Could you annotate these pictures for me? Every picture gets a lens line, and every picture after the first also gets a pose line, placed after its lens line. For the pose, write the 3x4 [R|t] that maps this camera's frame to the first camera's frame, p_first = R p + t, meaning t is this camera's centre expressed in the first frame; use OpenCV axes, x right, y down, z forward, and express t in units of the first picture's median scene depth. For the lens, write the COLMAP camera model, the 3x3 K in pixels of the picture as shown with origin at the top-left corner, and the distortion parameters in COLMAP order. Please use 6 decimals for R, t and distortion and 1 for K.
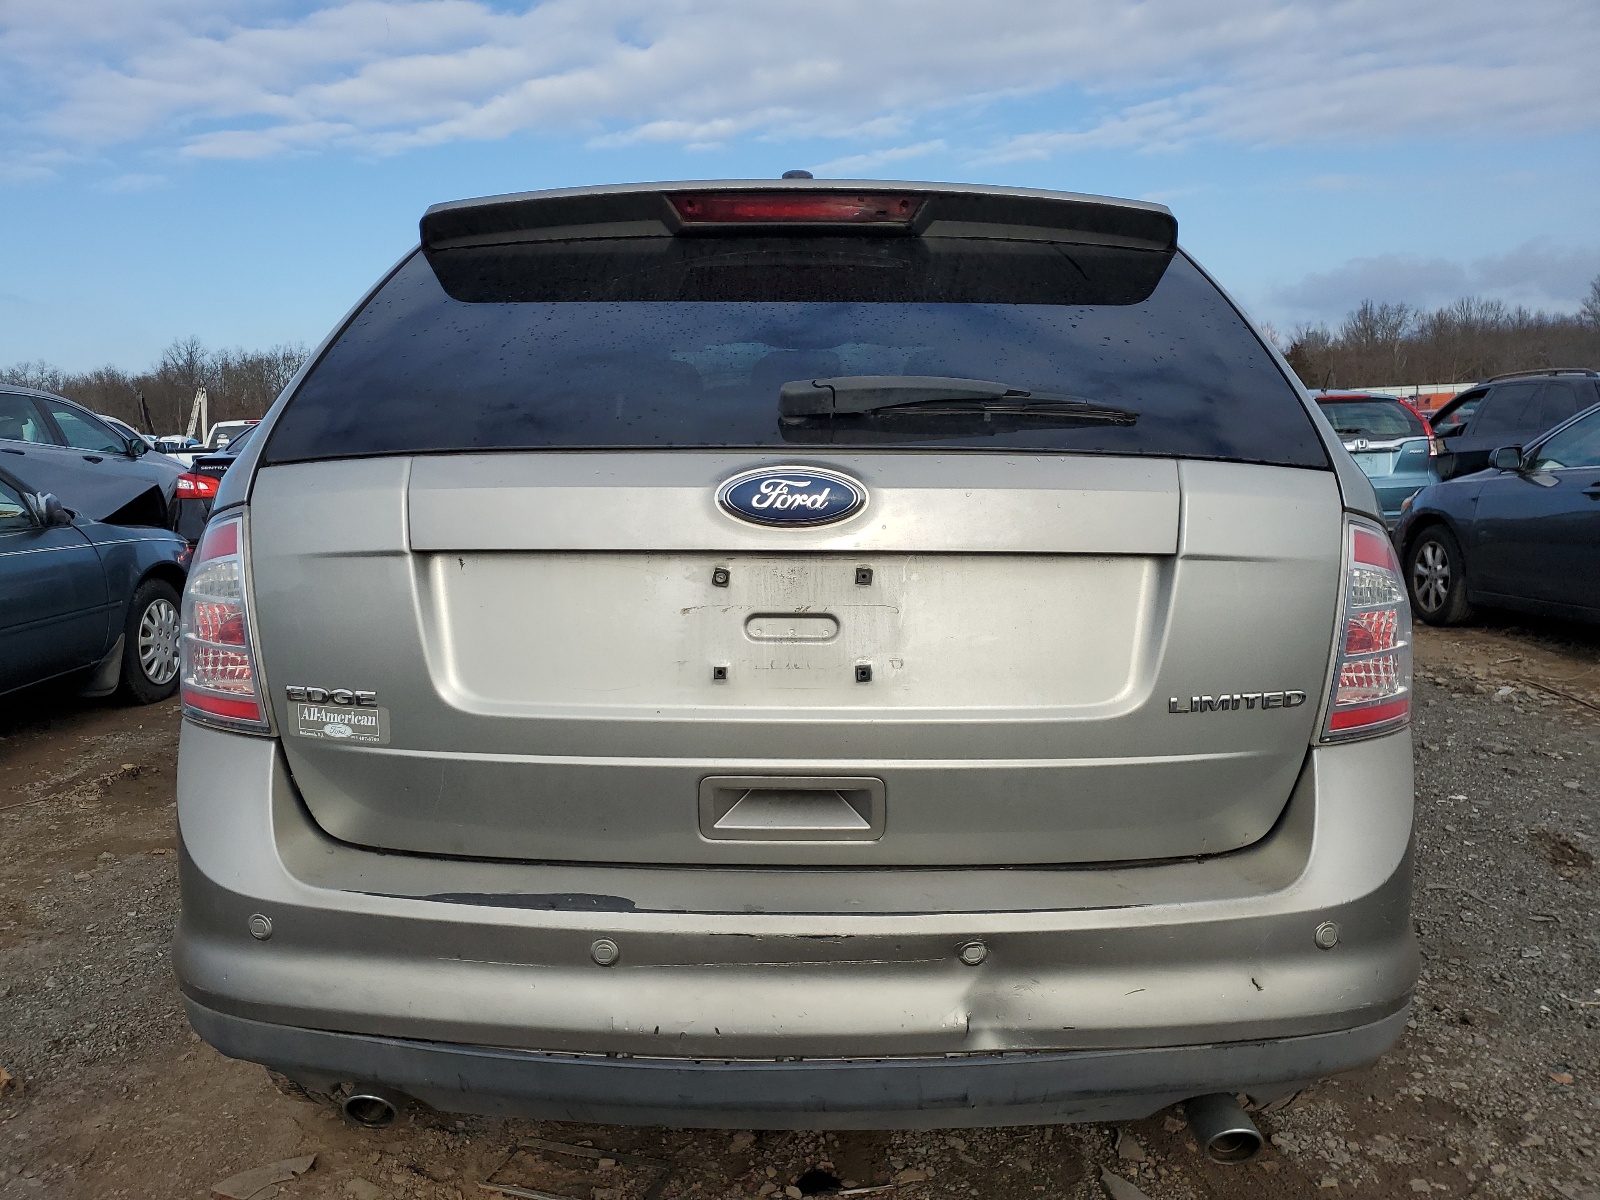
lens RADIAL K [[1351.6, 0, 798.2], [0, 1351.6, 598.5], [0, 0, 1]] dist [0.331087, -0.235610]
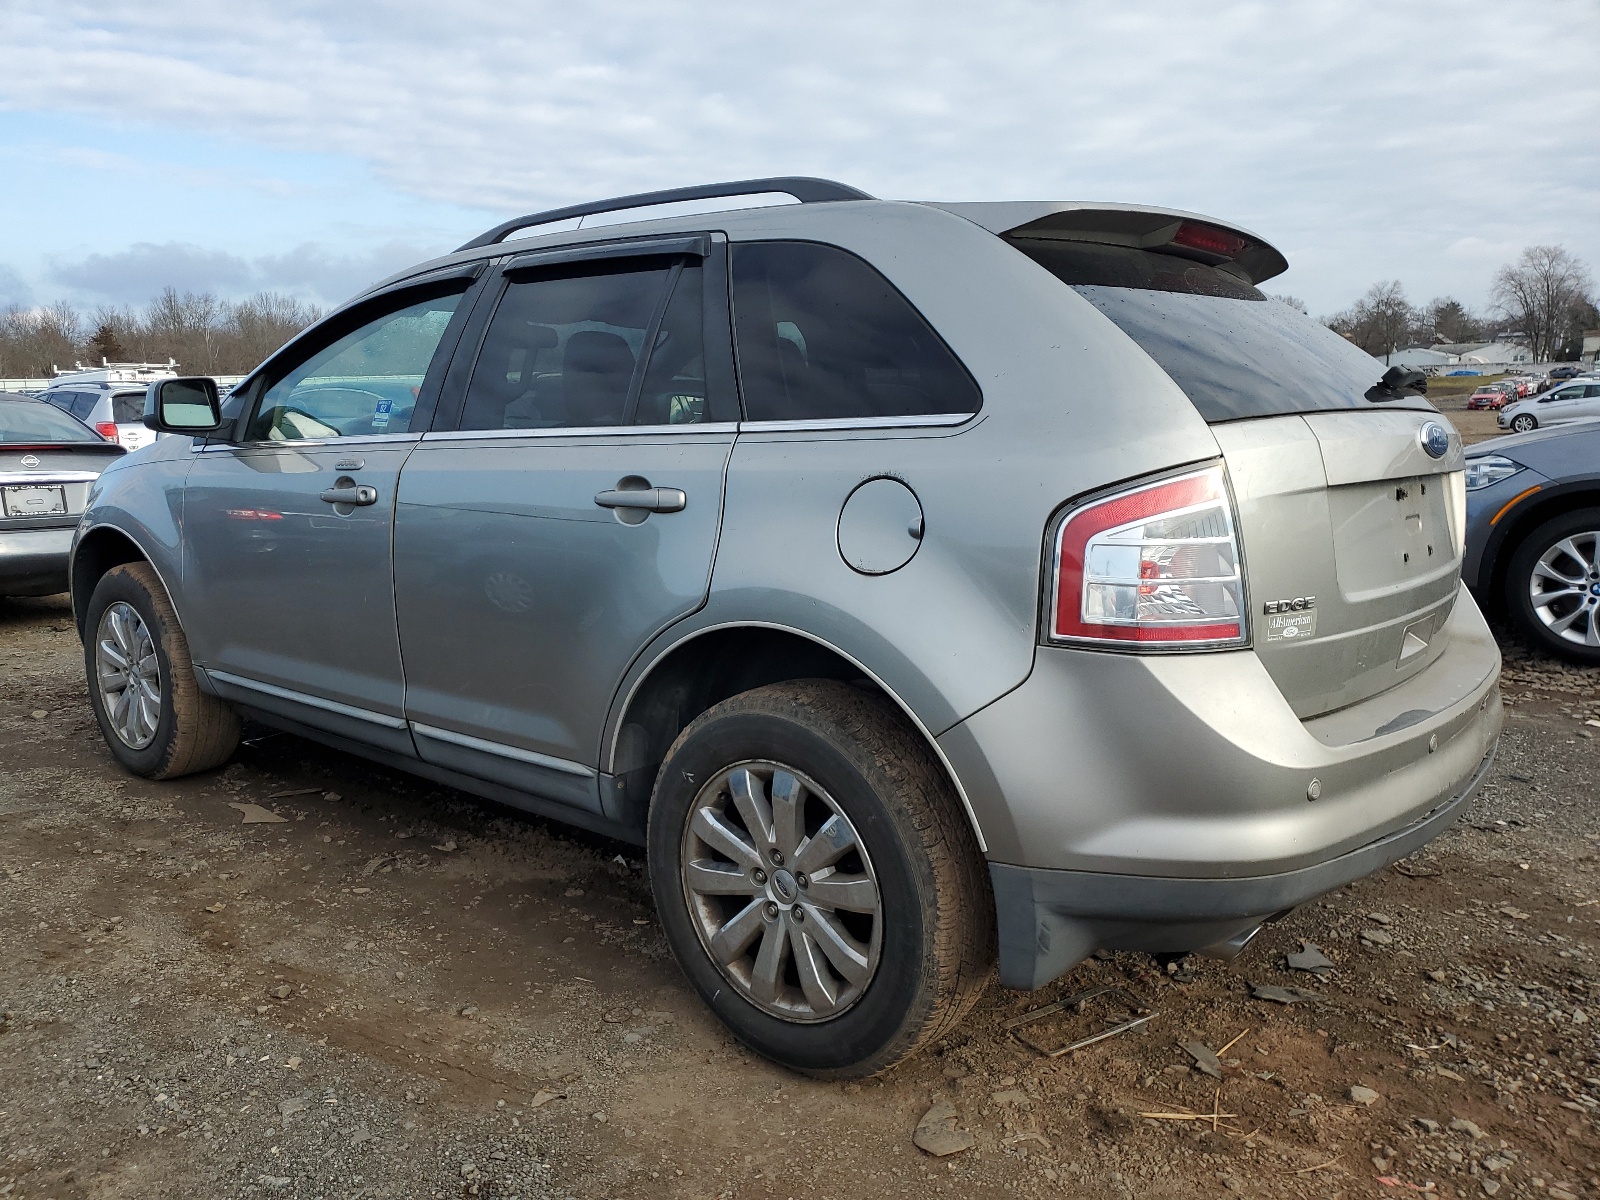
lens RADIAL K [[1351.6, 0, 798.2], [0, 1351.6, 598.5], [0, 0, 1]] dist [0.331087, -0.235610]
pose [[0.618936, -0.146936, 0.771575, -0.135723], [0.141859, 0.987103, 0.074185, -0.008040], [-0.772524, 0.063540, 0.631798, 0.045936]]
